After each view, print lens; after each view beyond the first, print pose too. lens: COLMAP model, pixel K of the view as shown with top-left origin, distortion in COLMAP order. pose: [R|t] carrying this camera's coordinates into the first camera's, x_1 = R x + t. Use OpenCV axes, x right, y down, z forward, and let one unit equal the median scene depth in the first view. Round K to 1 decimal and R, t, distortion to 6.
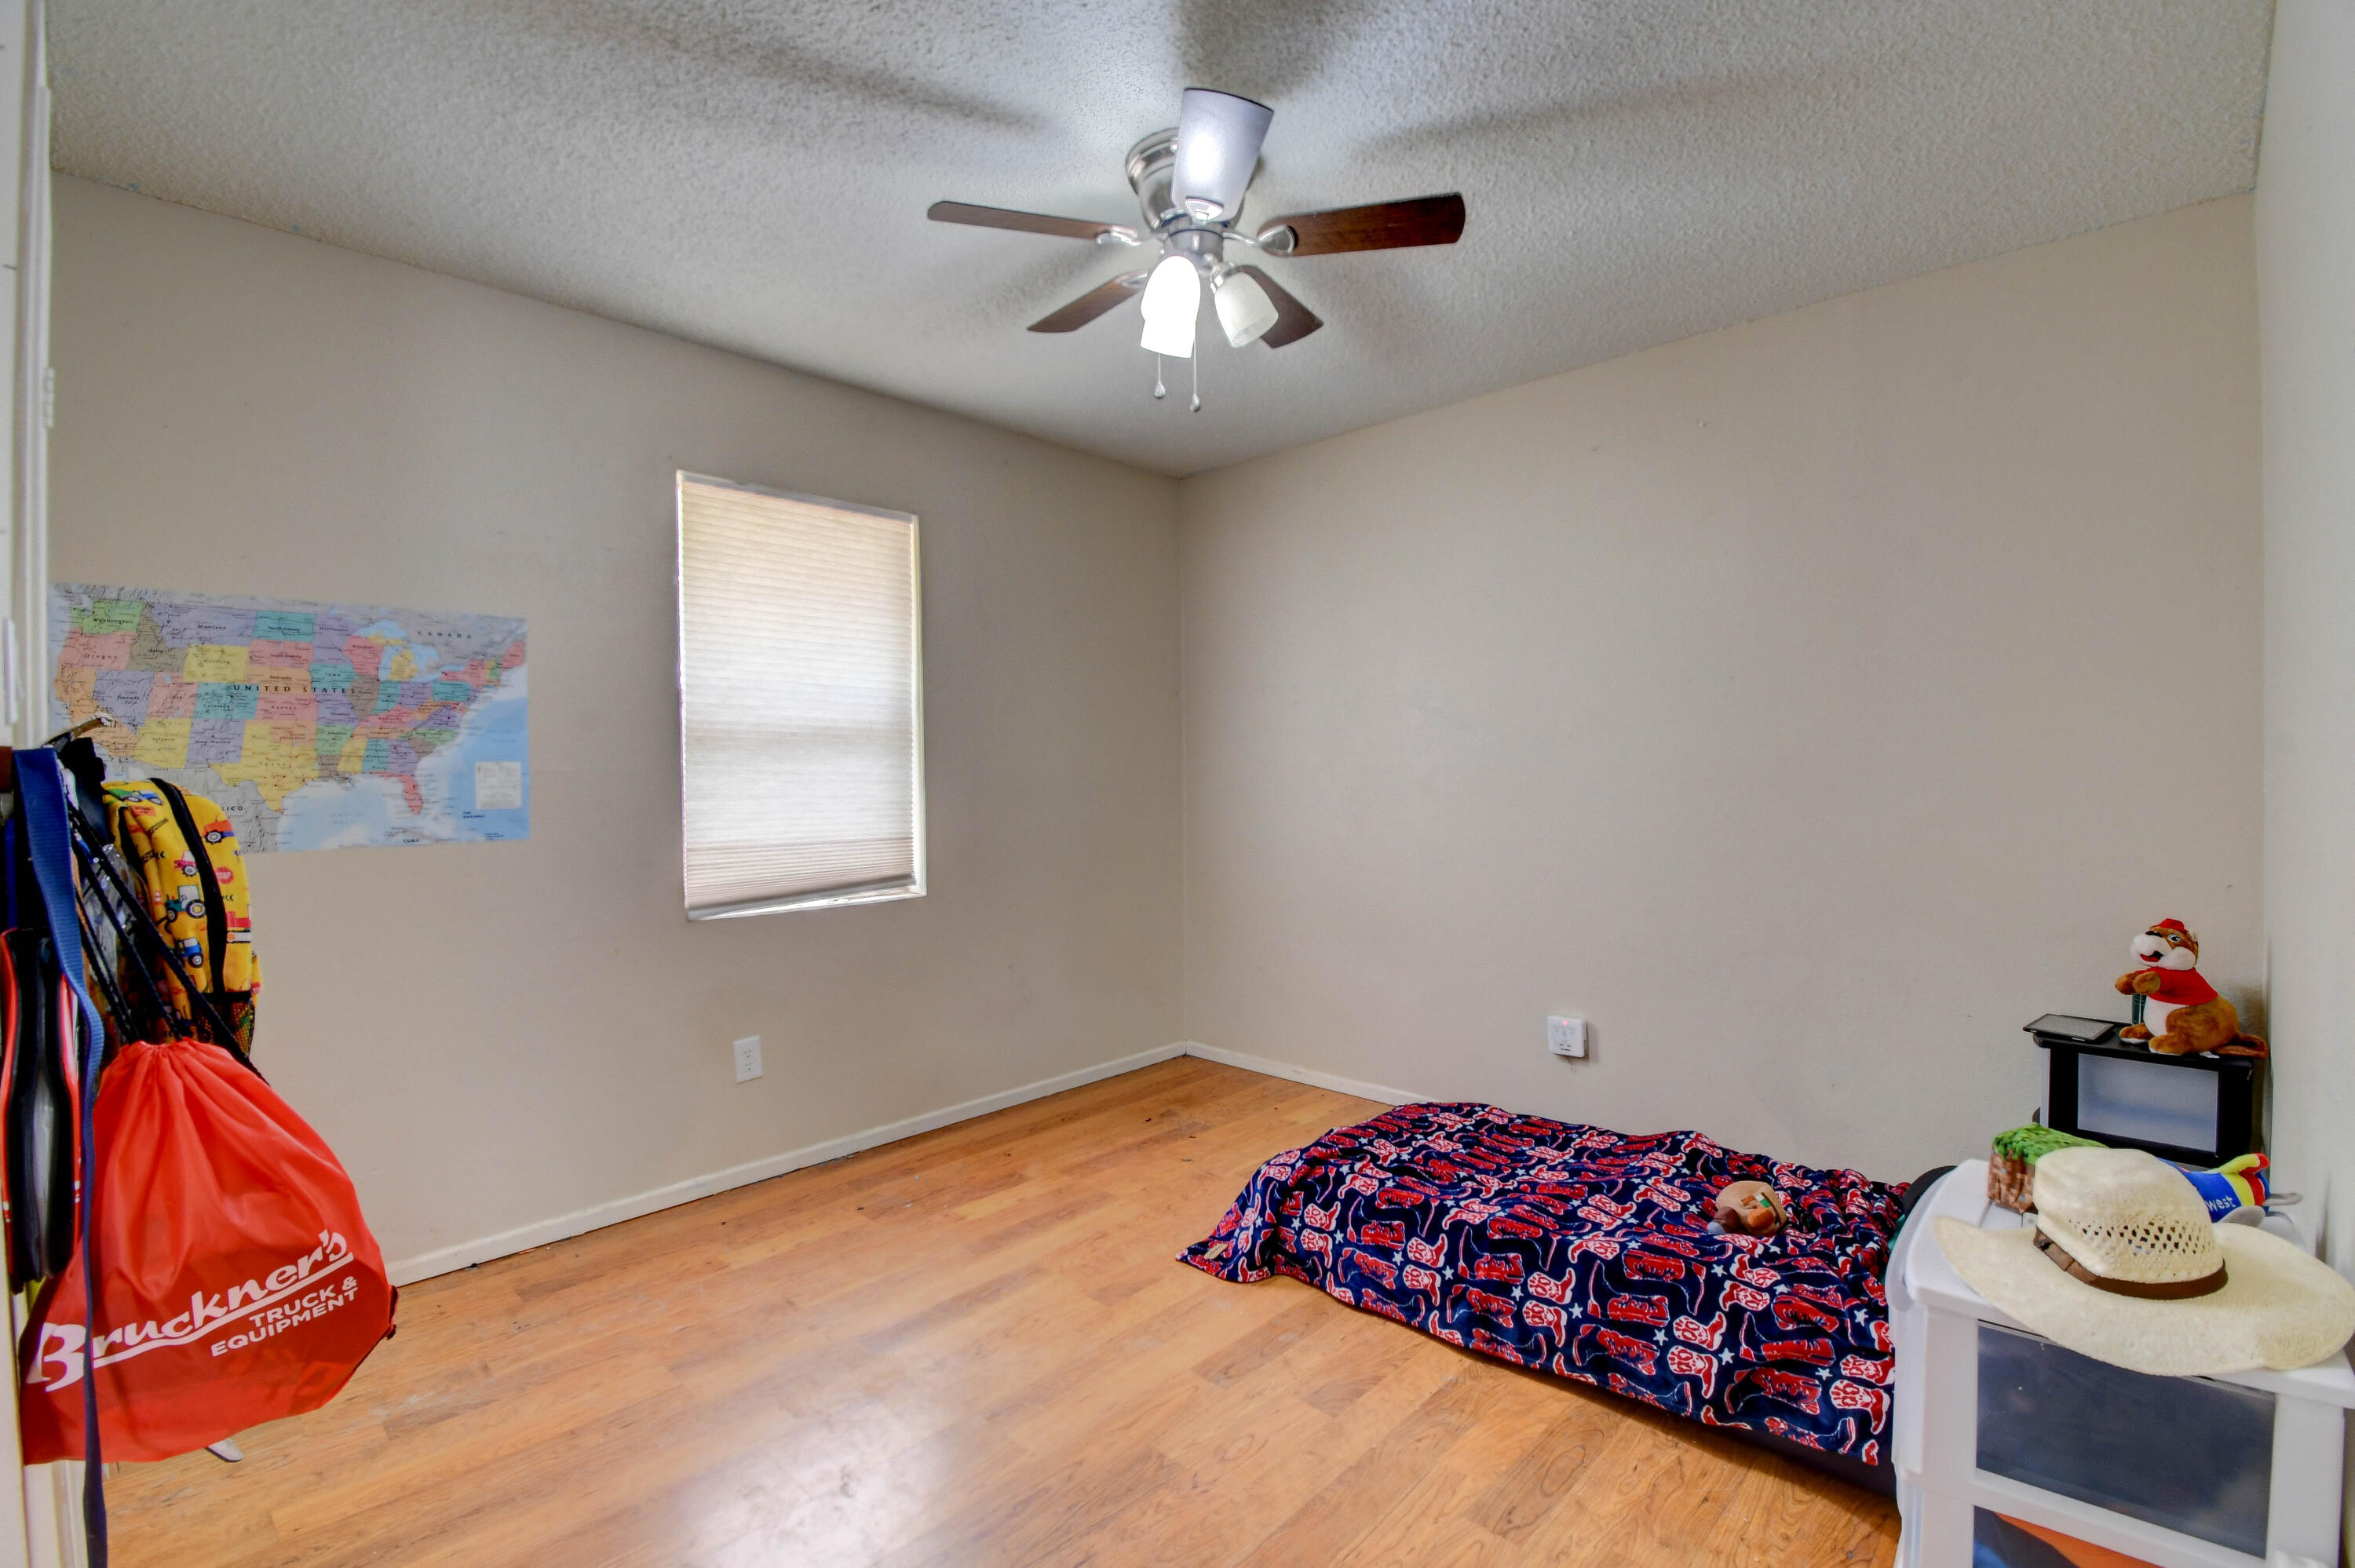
lens RADIAL K [[1036.8, 0, 1186.8], [0, 1036.8, 782.1], [0, 0, 1]] dist [0.014621, -0.021480]
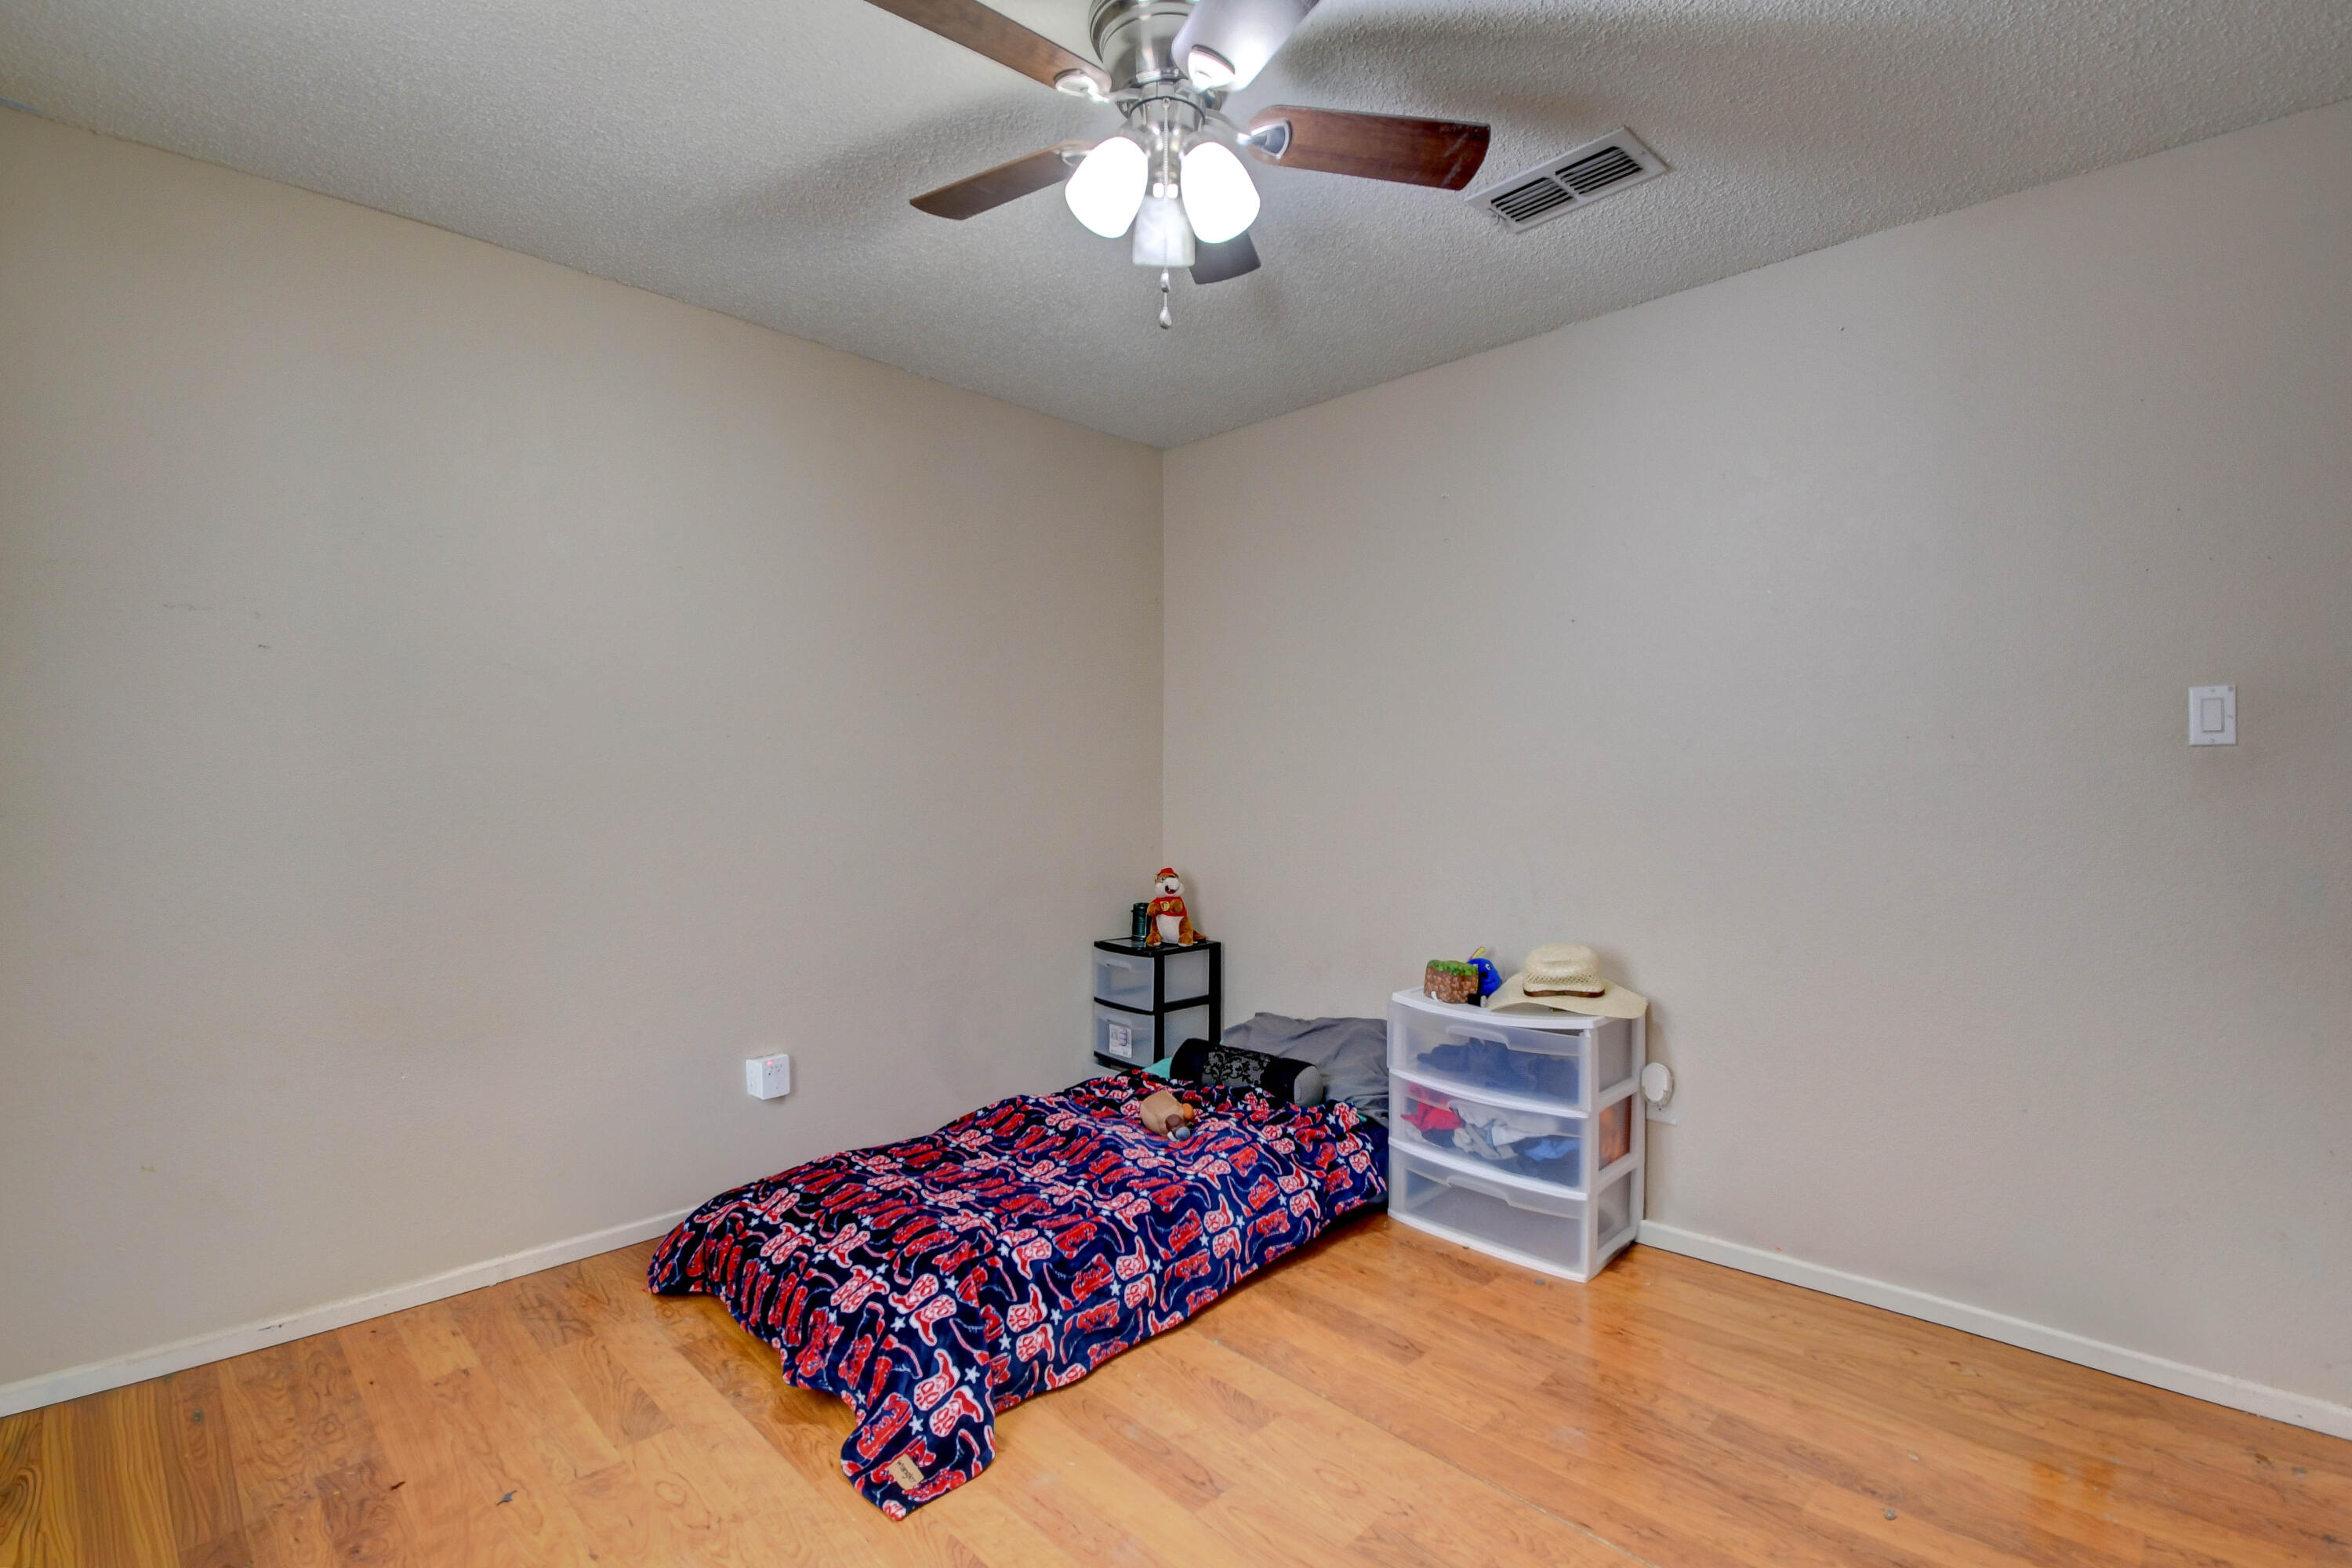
lens RADIAL K [[1035.6, 0, 1186.3], [0, 1035.6, 781.1], [0, 0, 1]] dist [0.014621, -0.021480]
pose [[0.045301, -0.000817, 0.998973, -0.752680], [0.010713, 0.999943, 0.000332, -0.007892], [-0.998916, 0.010687, 0.045307, 0.894531]]
